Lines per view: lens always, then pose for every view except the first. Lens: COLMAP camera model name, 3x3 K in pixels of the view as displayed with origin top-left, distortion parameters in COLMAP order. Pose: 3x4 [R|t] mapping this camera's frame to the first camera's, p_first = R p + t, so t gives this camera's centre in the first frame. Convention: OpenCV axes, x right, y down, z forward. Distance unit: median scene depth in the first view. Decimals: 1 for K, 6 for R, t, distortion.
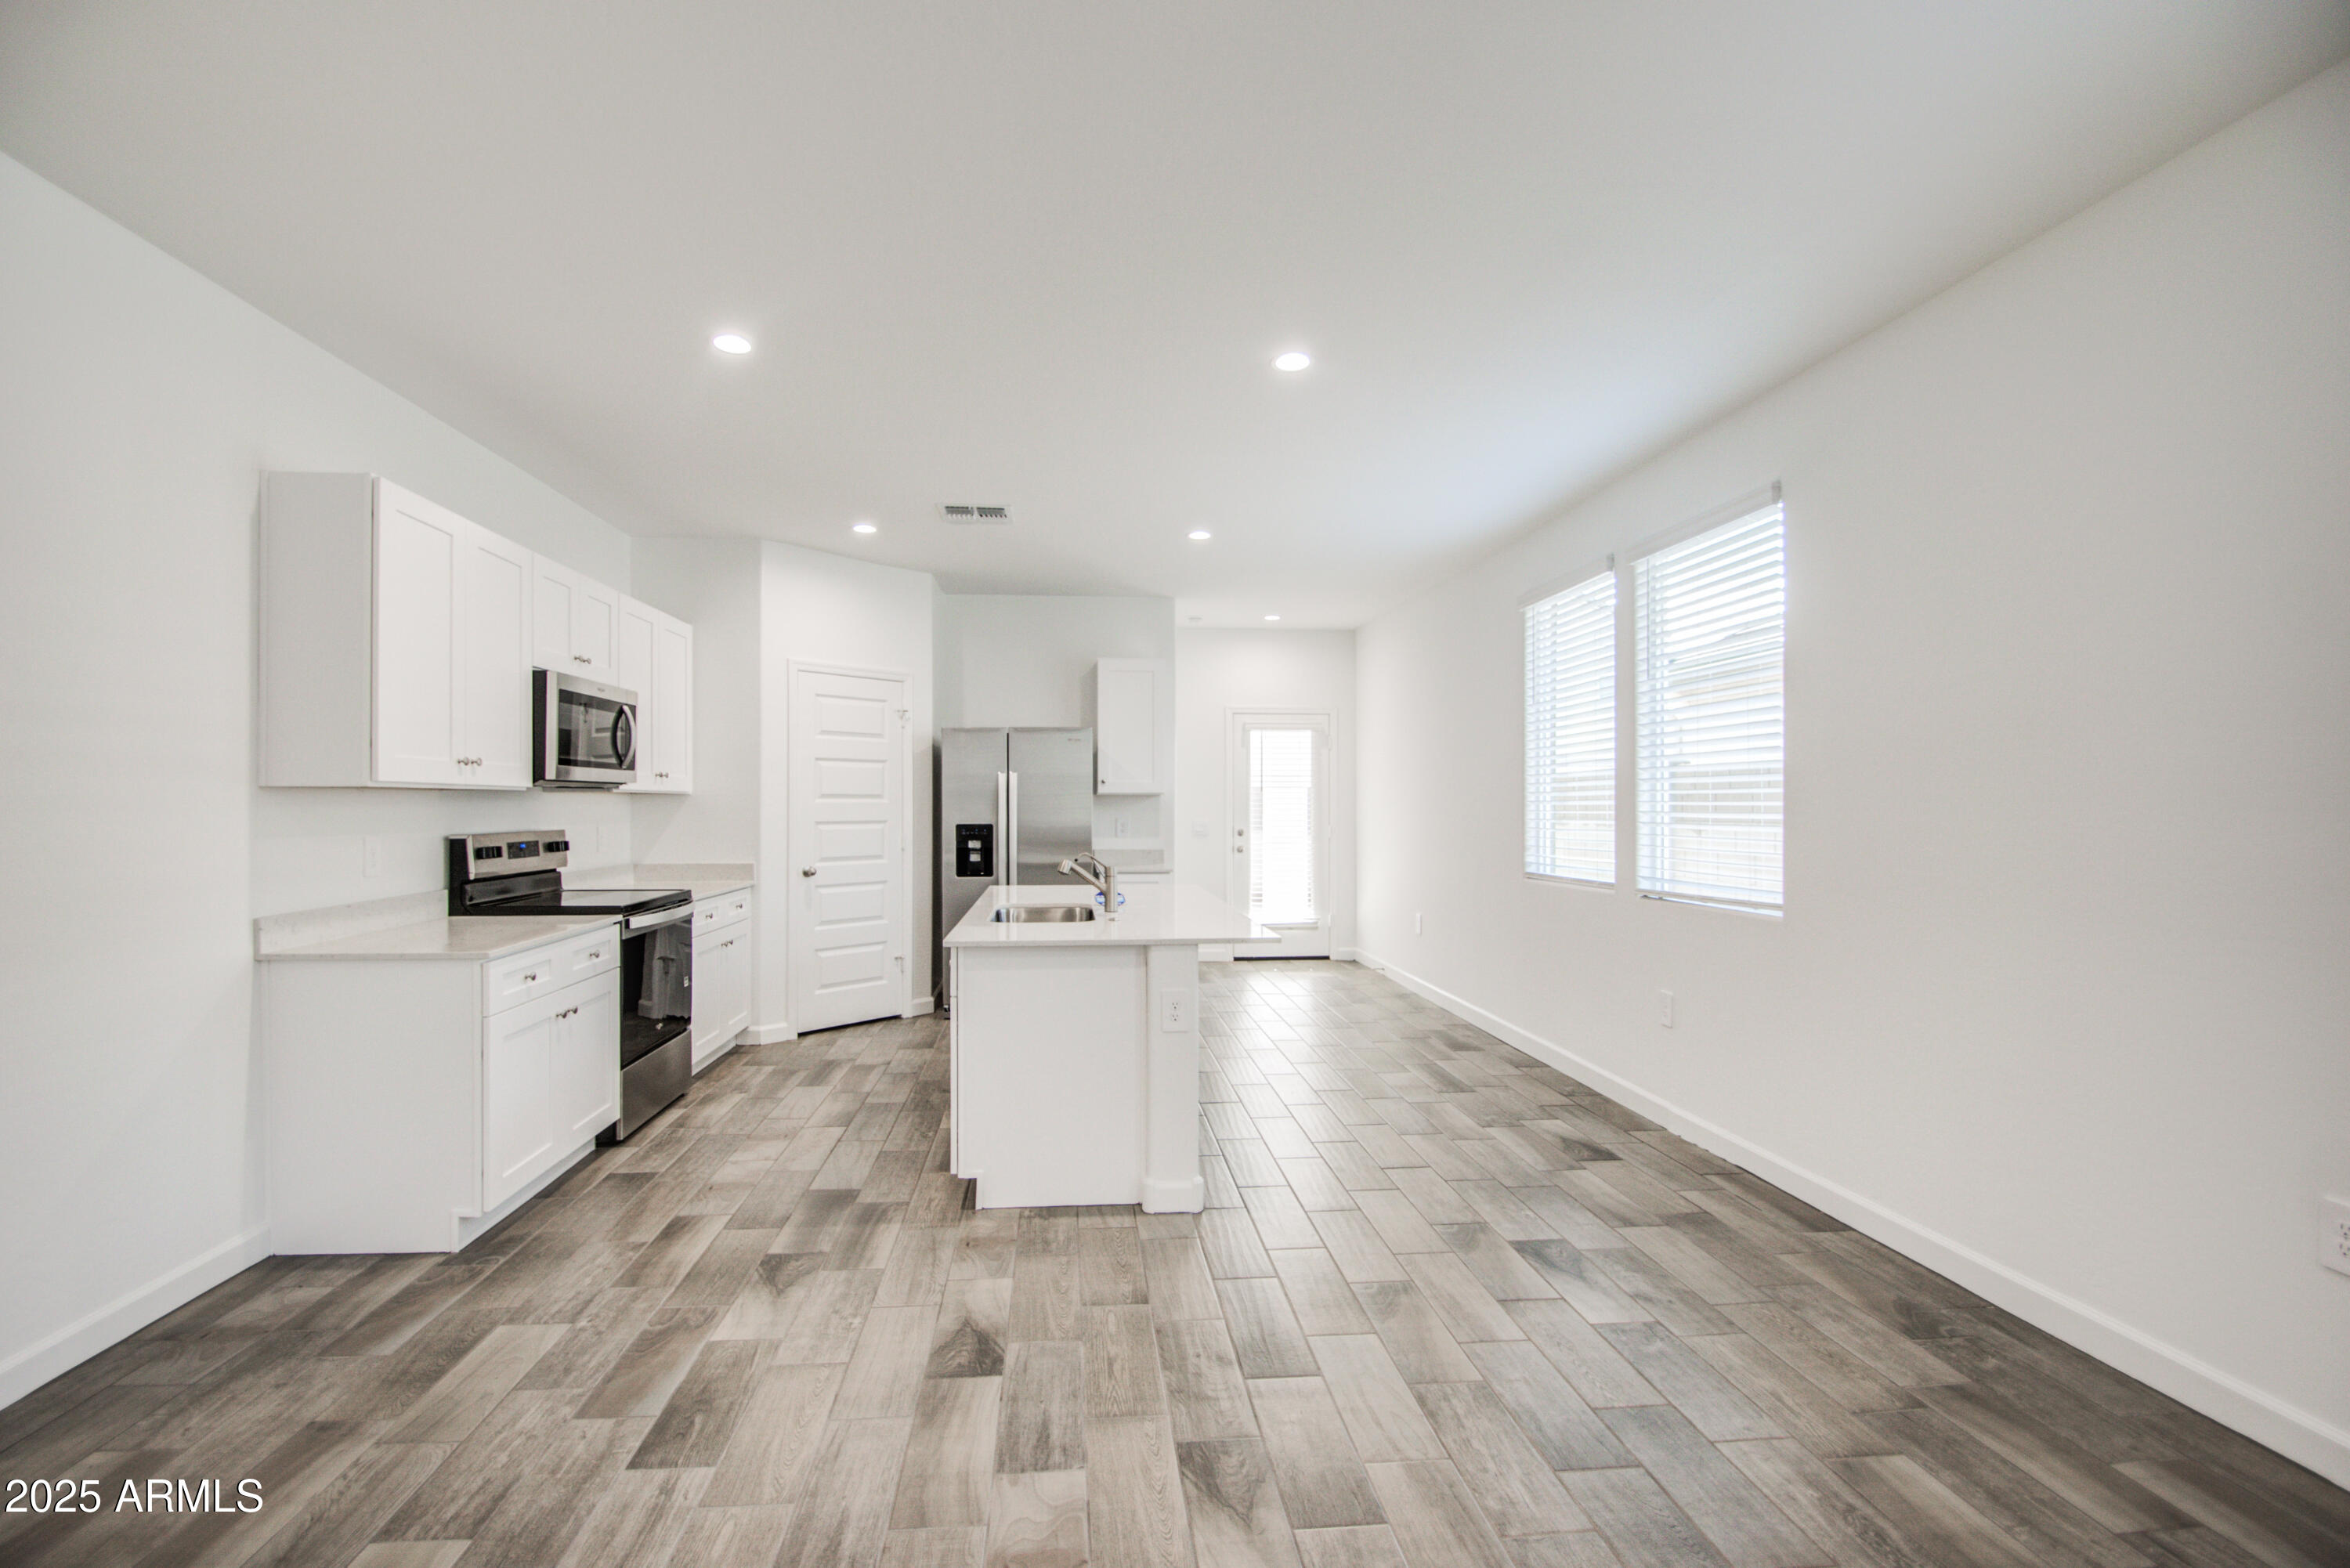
lens RADIAL K [[1070.4, 0, 1163.5], [0, 1070.4, 791.8], [0, 0, 1]] dist [-0.014498, -0.002886]
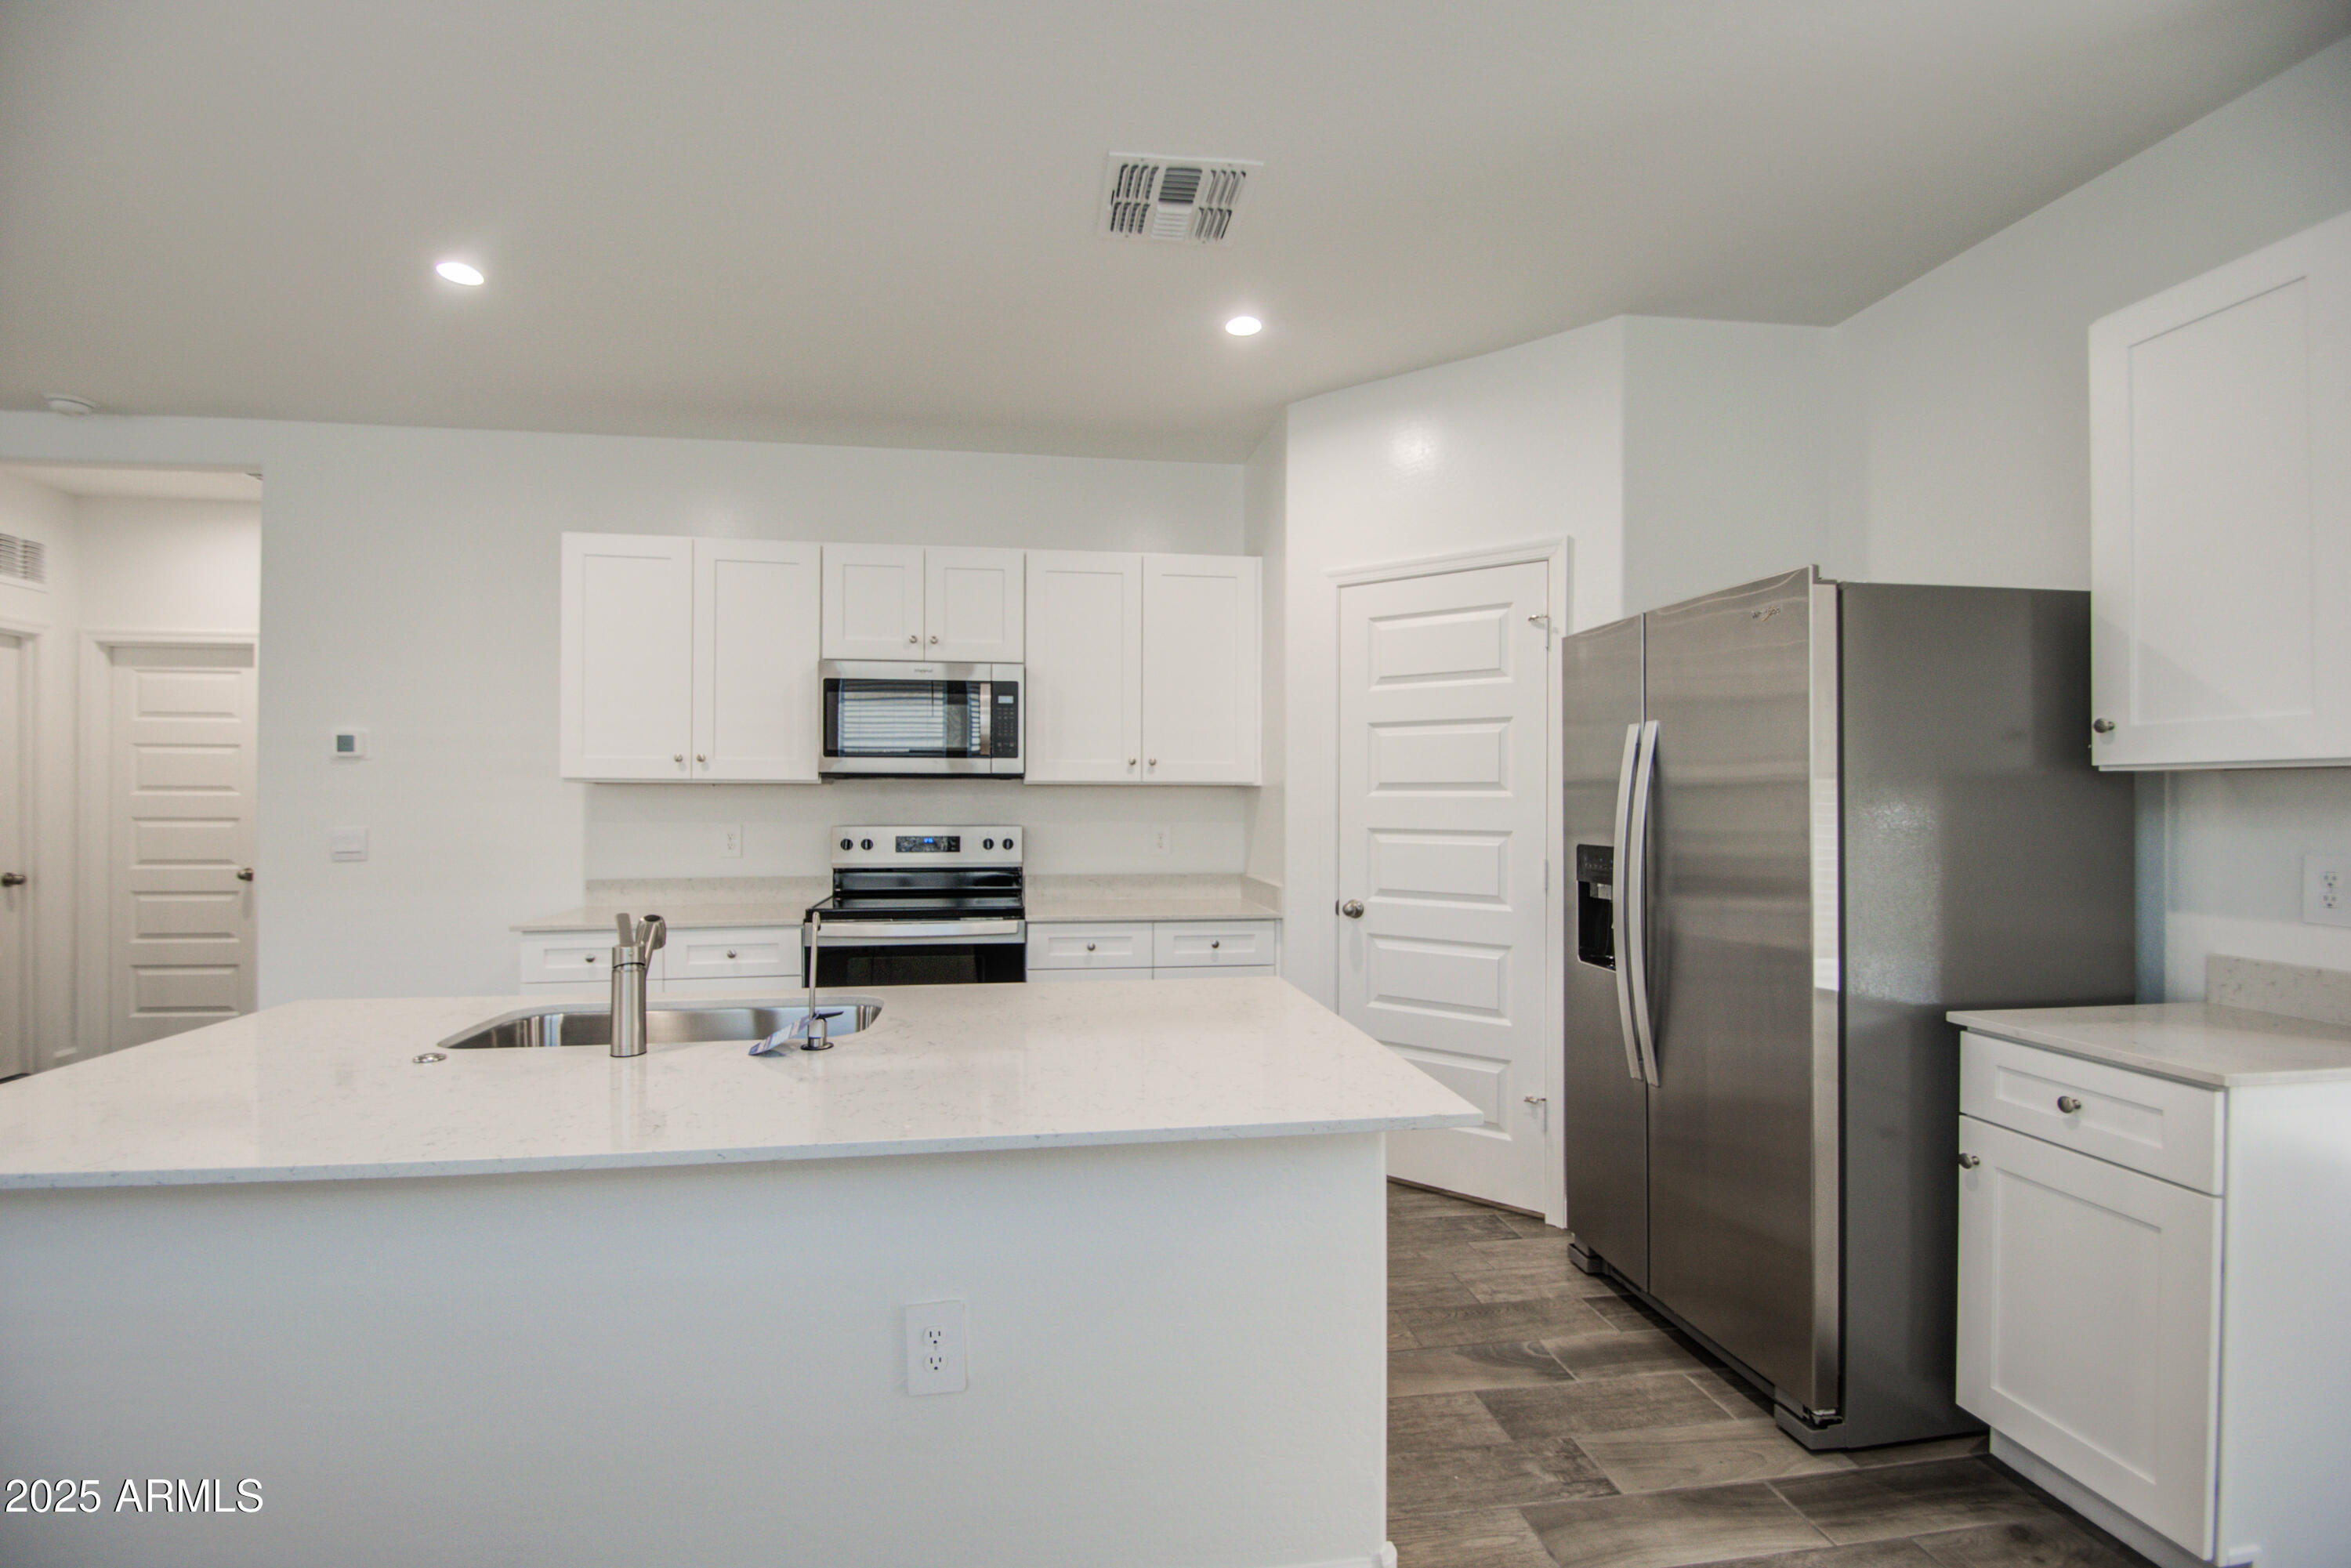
lens RADIAL K [[1070.9, 0, 1176.8], [0, 1070.9, 788.2], [0, 0, 1]] dist [-0.014498, -0.002886]
pose [[0.061439, -0.011627, -0.998043, 0.355476], [0.007962, 0.999906, -0.011159, 0.014798], [0.998079, -0.007261, 0.061526, 1.131453]]
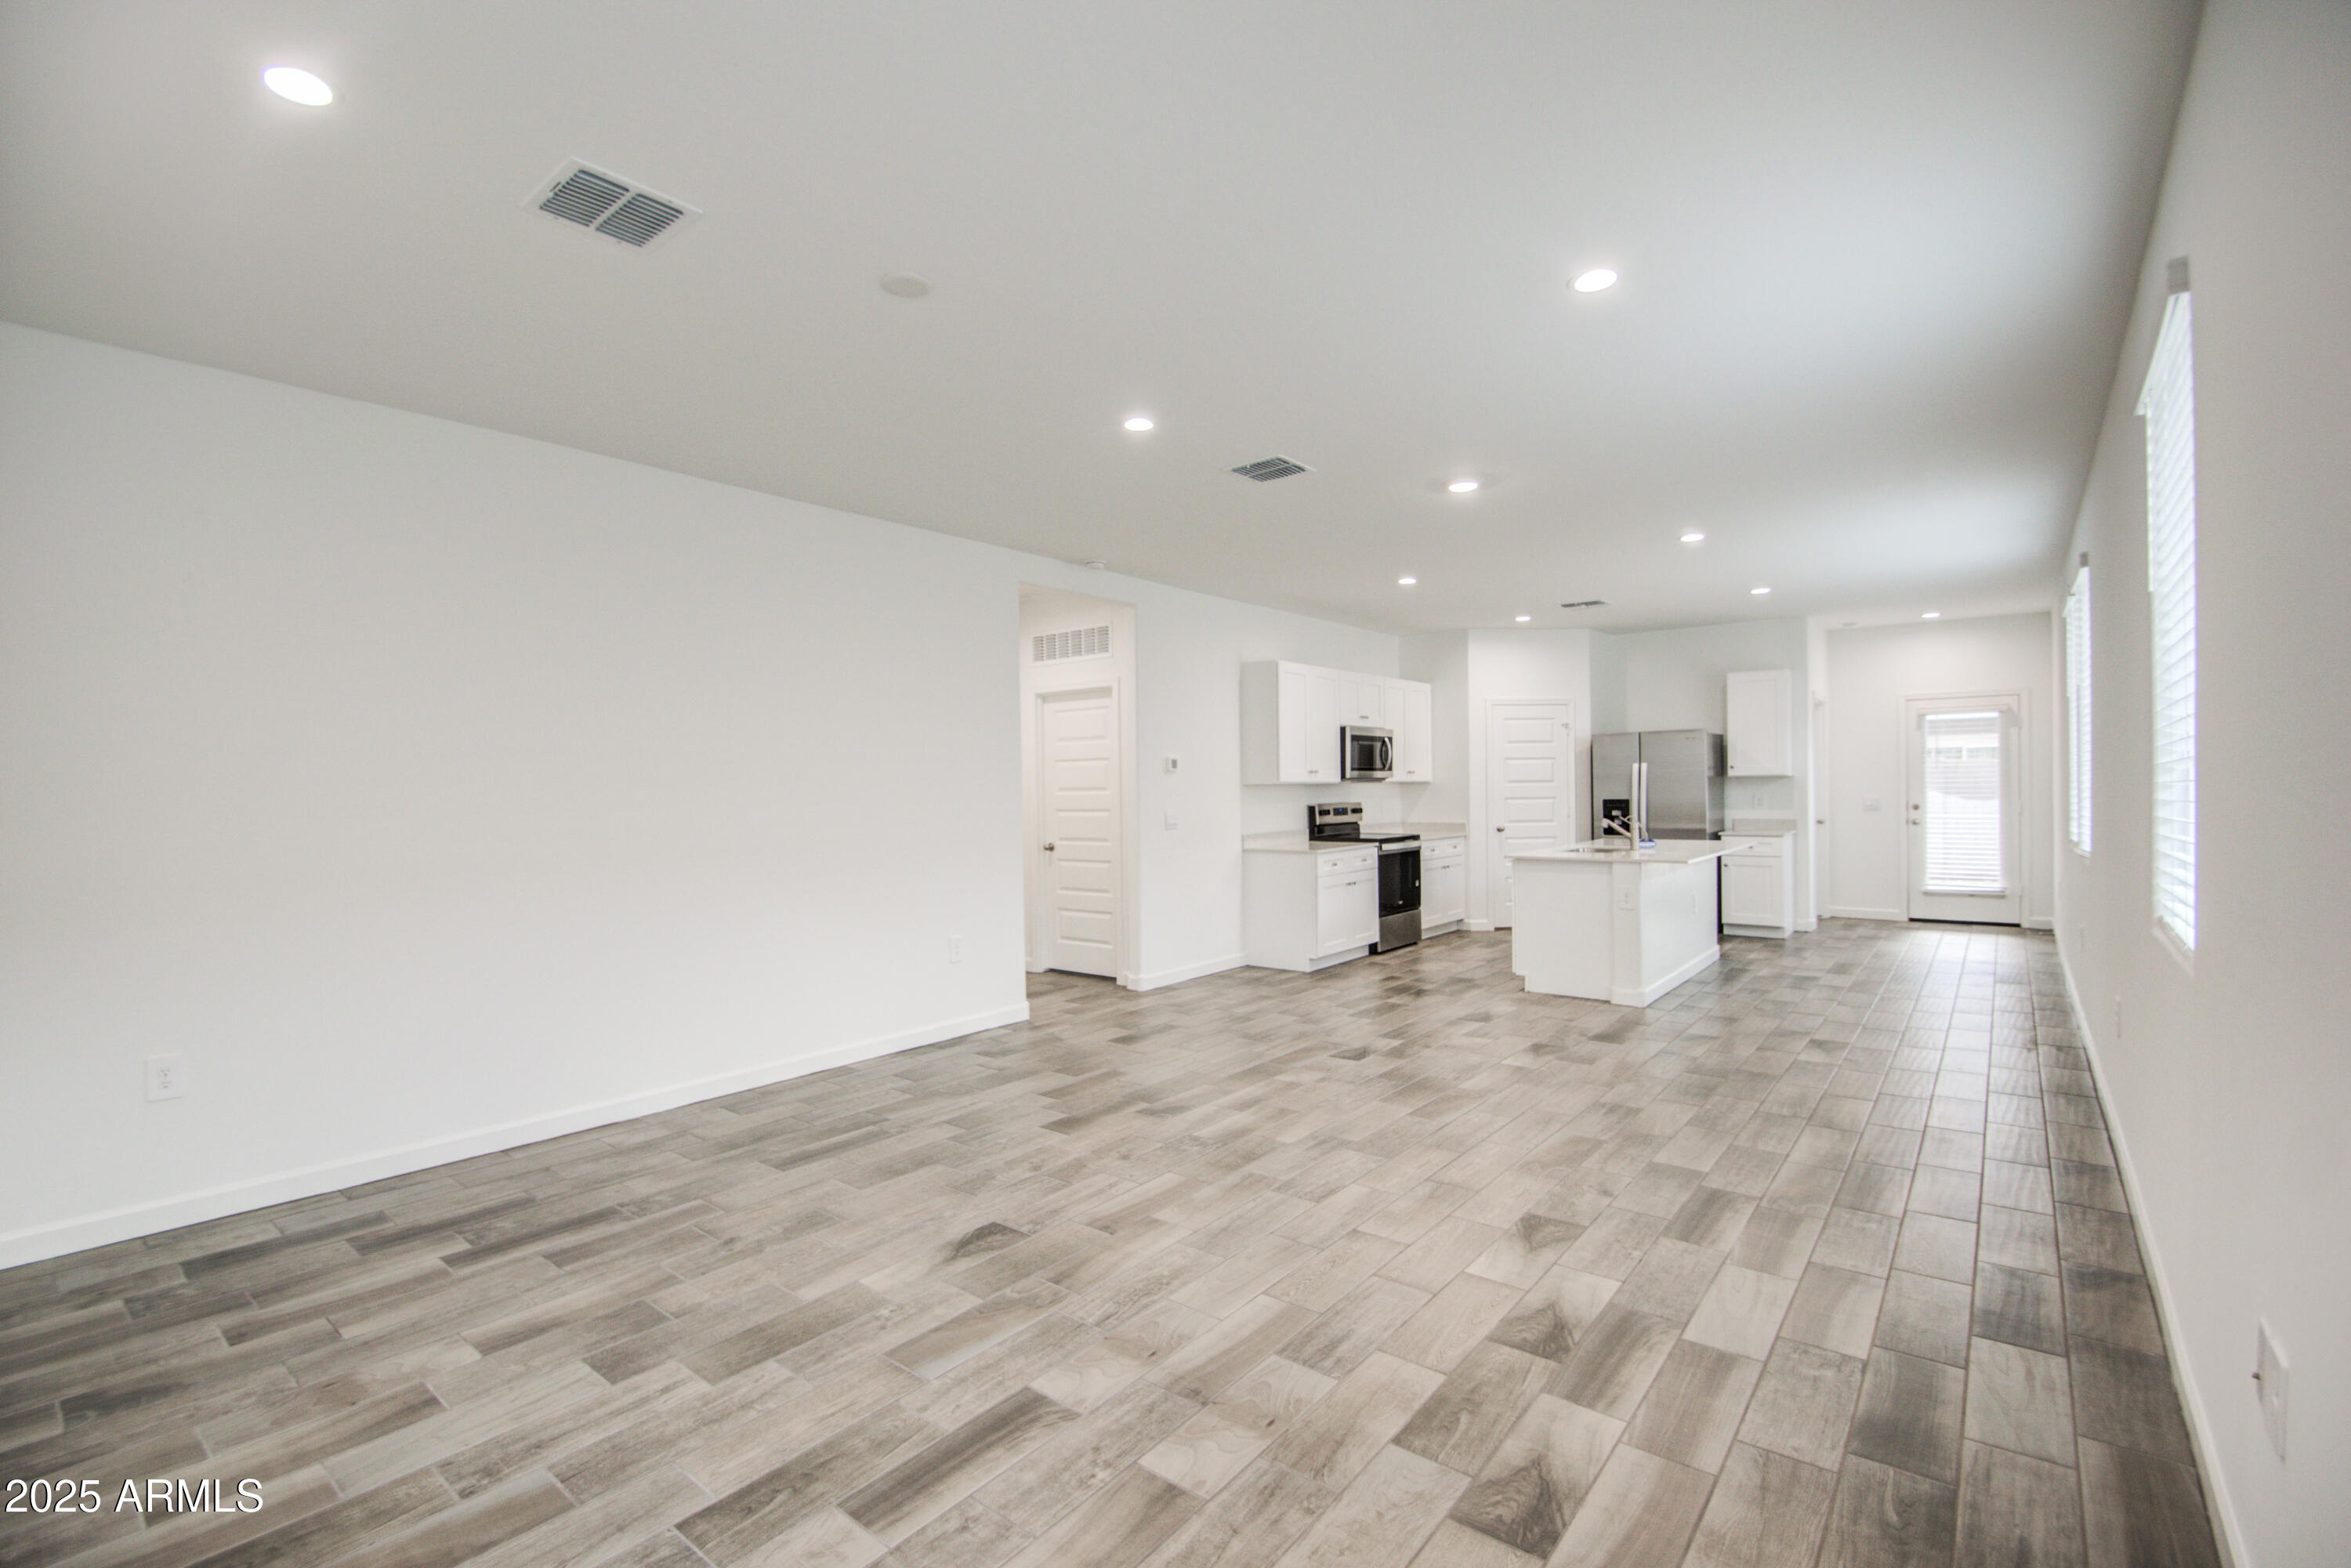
lens RADIAL K [[1070.9, 0, 1162.0], [0, 1070.9, 792.4], [0, 0, 1]] dist [-0.014498, -0.002886]
pose [[0.723210, -0.004535, -0.690614, 0.535025], [0.020727, 0.999671, 0.015140, -0.019744], [0.690317, -0.025264, 0.723065, -0.679344]]
